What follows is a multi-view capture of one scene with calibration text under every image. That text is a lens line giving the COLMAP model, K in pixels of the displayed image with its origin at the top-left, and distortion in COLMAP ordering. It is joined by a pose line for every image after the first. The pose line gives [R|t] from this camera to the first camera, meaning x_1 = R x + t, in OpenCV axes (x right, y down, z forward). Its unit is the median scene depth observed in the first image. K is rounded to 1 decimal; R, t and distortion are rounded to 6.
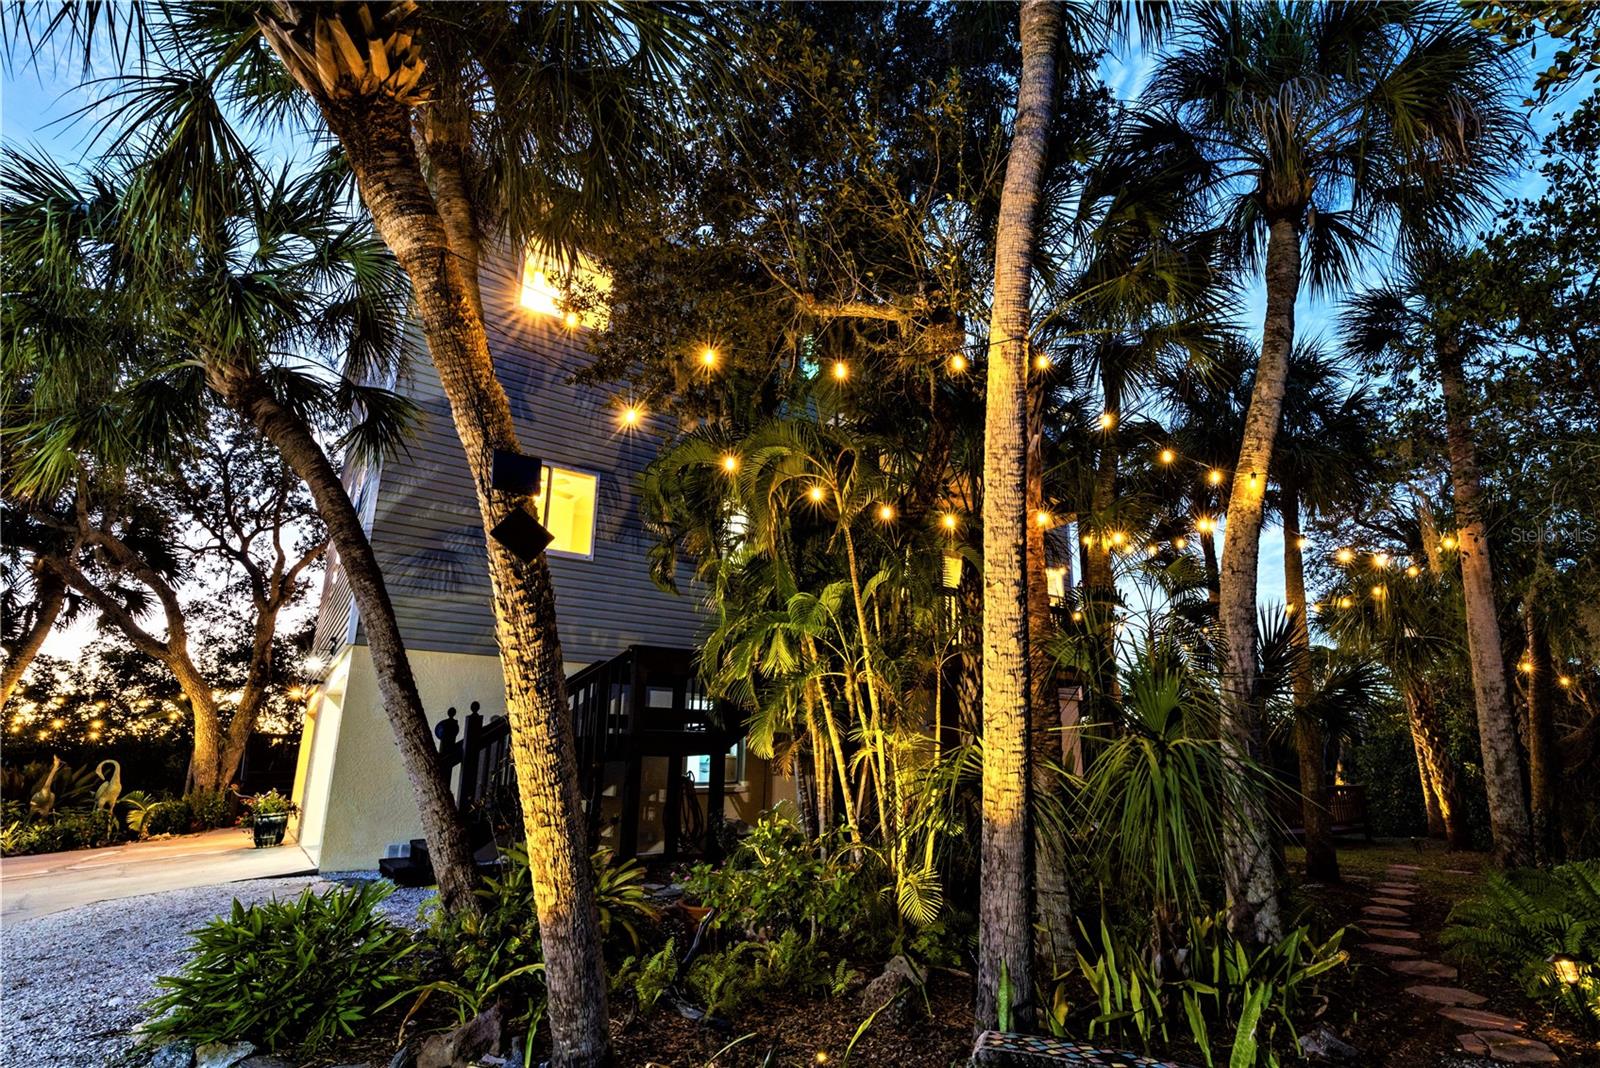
lens RADIAL K [[913.3, 0, 820.7], [0, 913.3, 535.9], [0, 0, 1]] dist [0.007618, -0.001267]
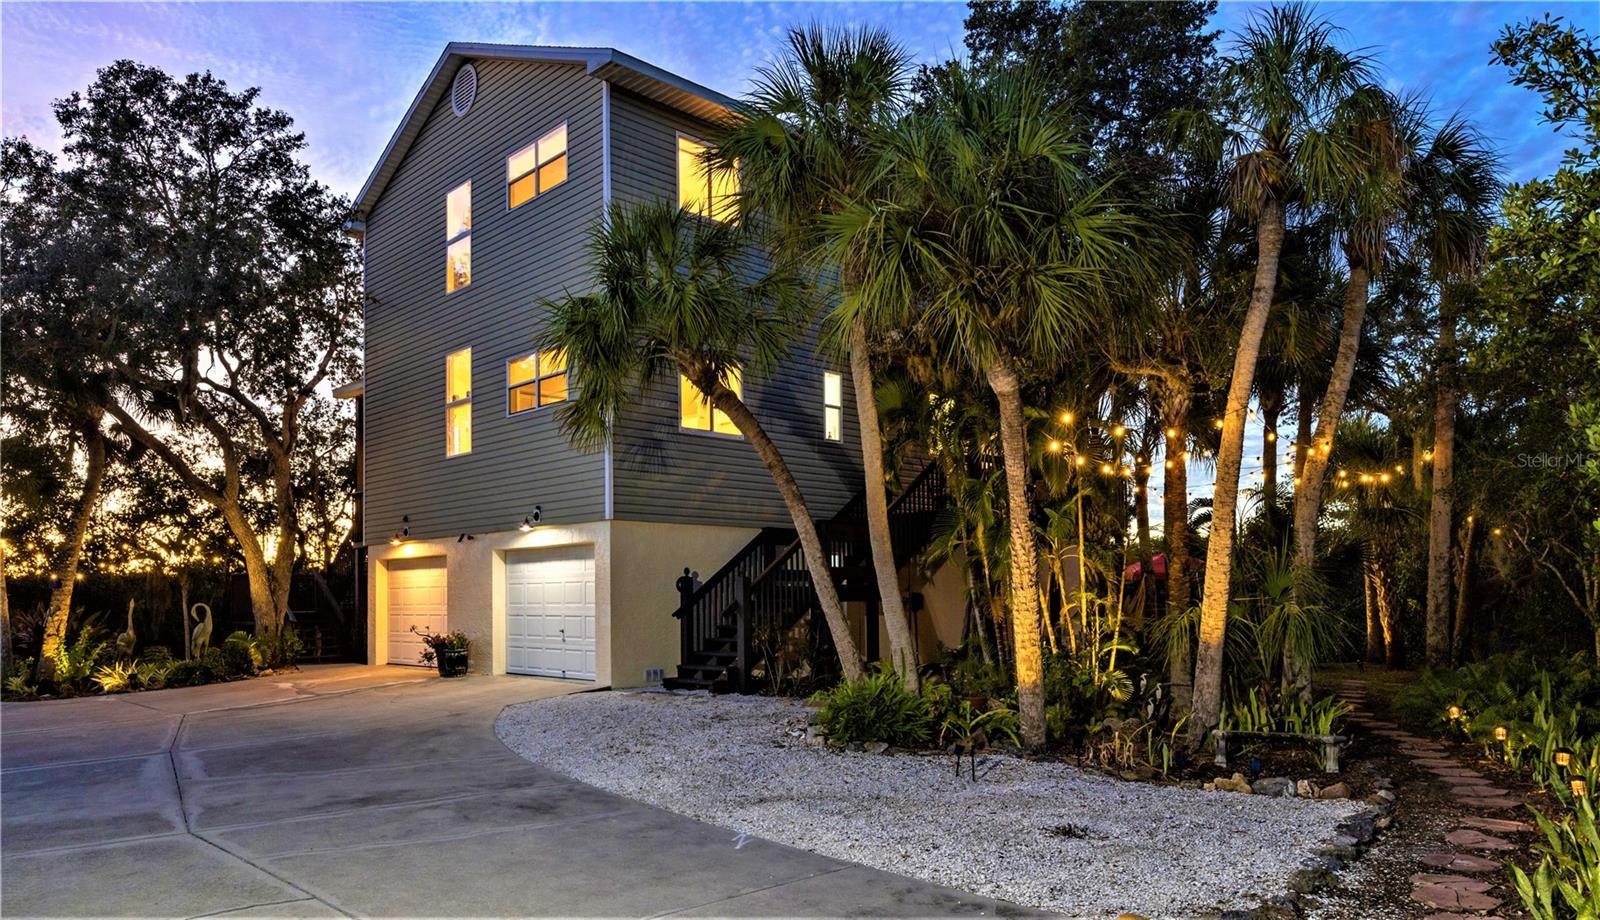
lens RADIAL K [[1118.1, 0, 800.9], [0, 1118.1, 571.7], [0, 0, 1]] dist [-0.000833, 0.000112]
pose [[0.994111, -0.001706, 0.108354, -0.639370], [-0.022483, 0.974873, 0.221623, -0.245659], [-0.106010, -0.222754, 0.969094, -0.841211]]
